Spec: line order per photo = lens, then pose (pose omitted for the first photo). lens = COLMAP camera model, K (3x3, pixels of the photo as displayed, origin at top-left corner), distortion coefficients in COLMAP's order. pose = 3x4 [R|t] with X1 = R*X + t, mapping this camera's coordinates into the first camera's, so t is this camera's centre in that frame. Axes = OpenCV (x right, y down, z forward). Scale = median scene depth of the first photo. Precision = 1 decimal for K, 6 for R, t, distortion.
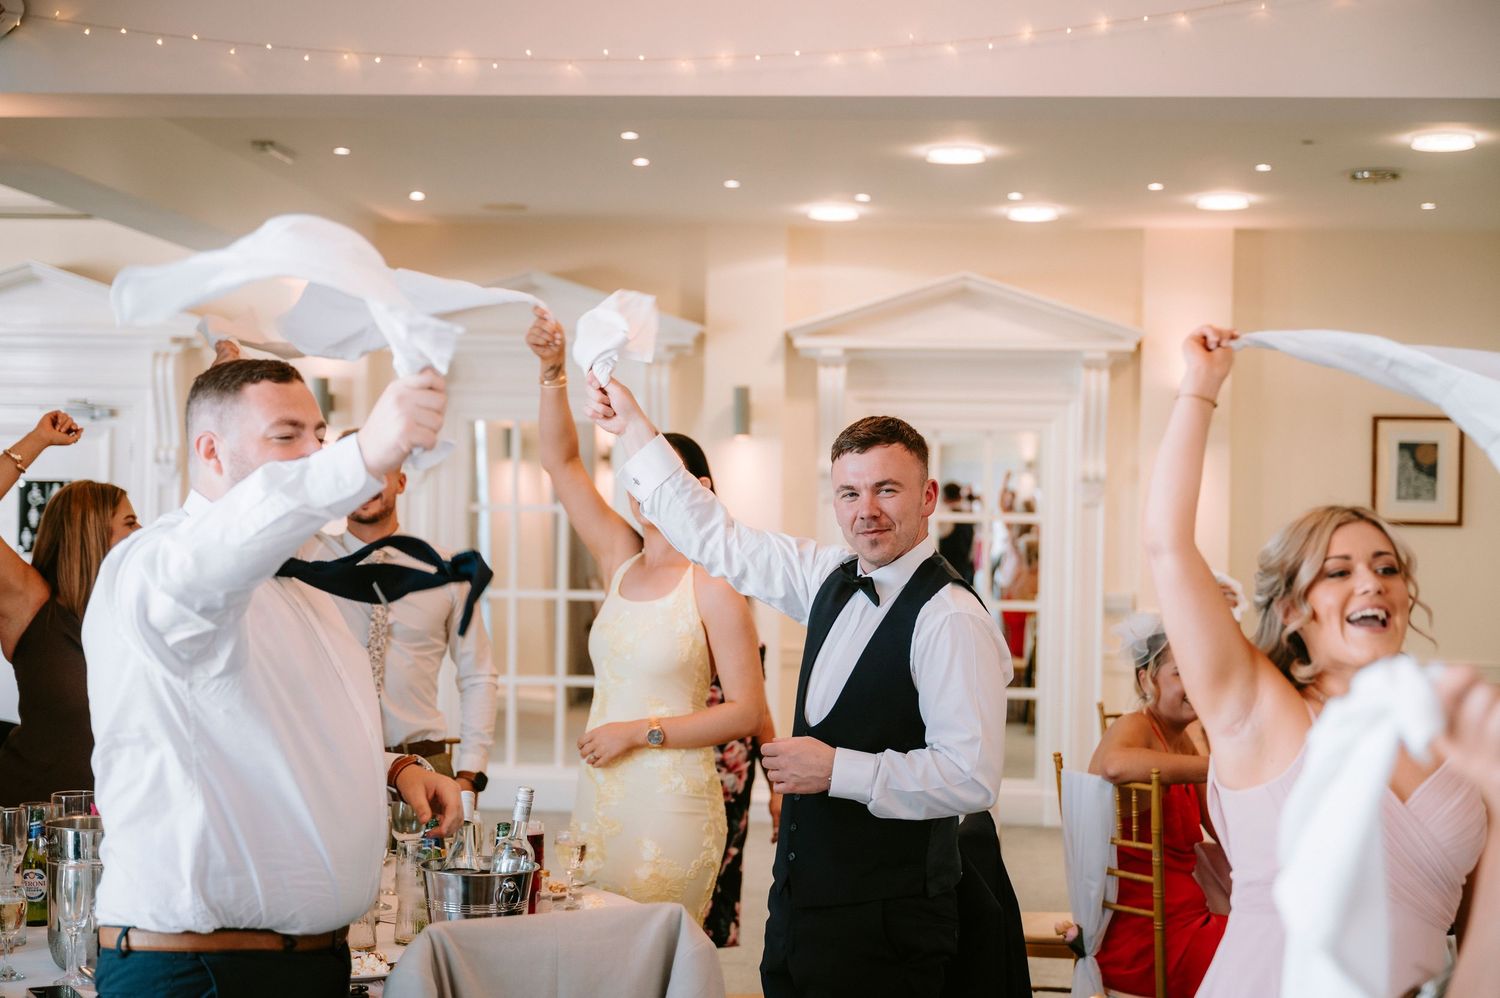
lens RADIAL K [[2270.0, 0, 750.6], [0, 2270.0, 500.5], [0, 0, 1]] dist [-0.008642, 0.000000]
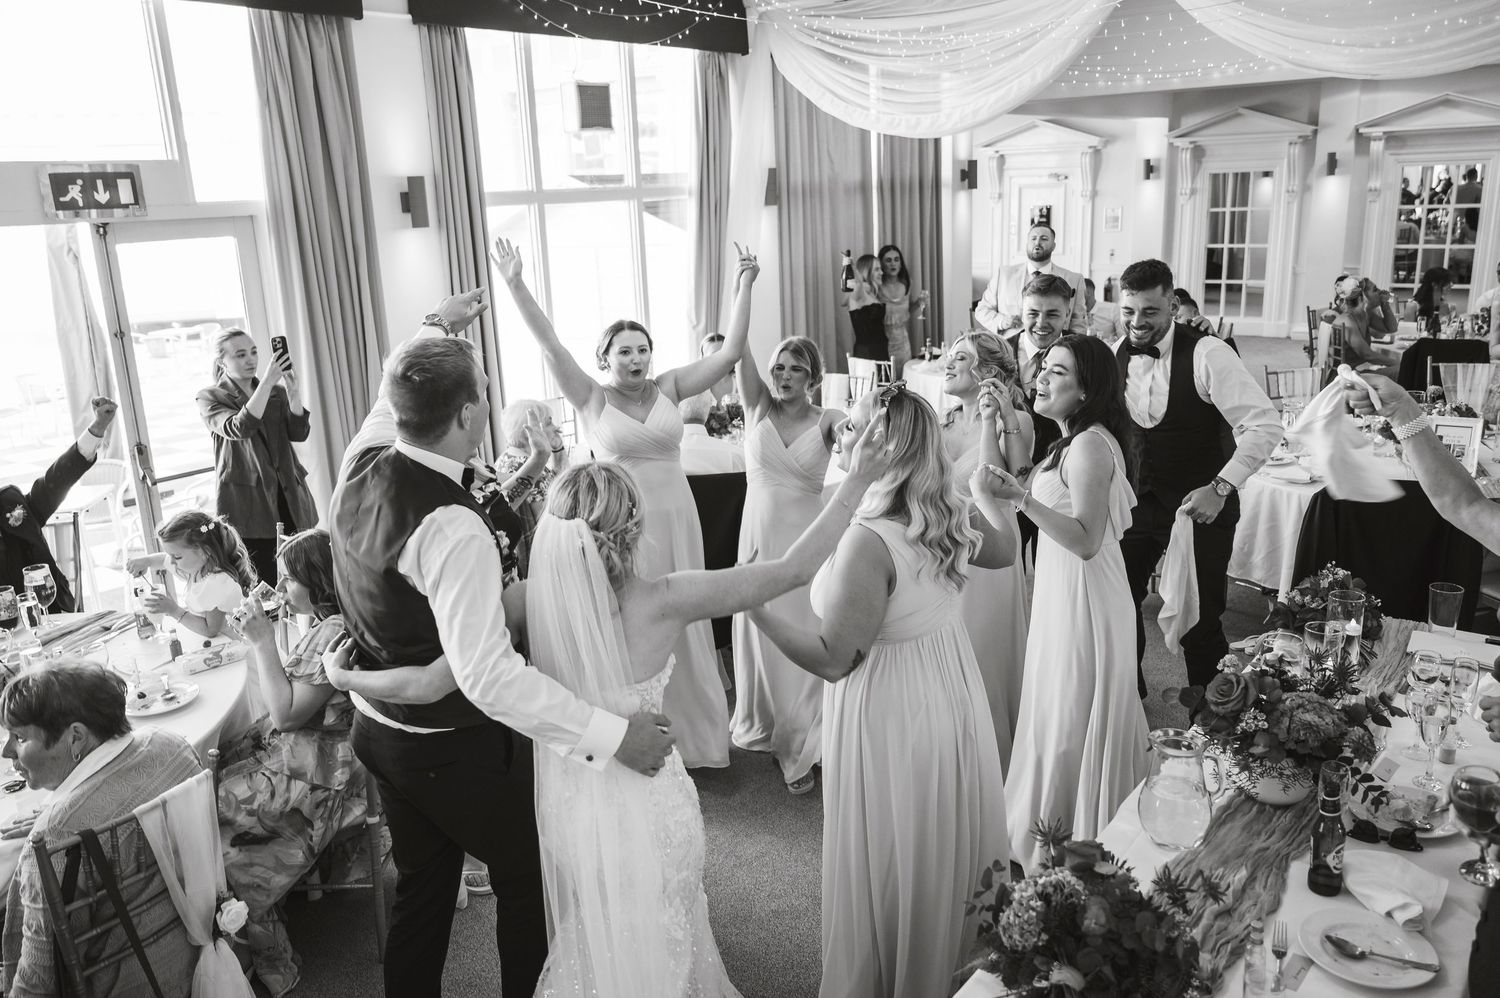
lens RADIAL K [[1167.6, 0, 750.4], [0, 1167.6, 499.1], [0, 0, 1]] dist [0.004262, 0.003236]
pose [[0.825340, 0.101410, -0.555454, 0.202527], [0.056161, 0.964117, 0.259468, -0.052065], [0.561836, -0.245344, 0.790030, -0.351018]]
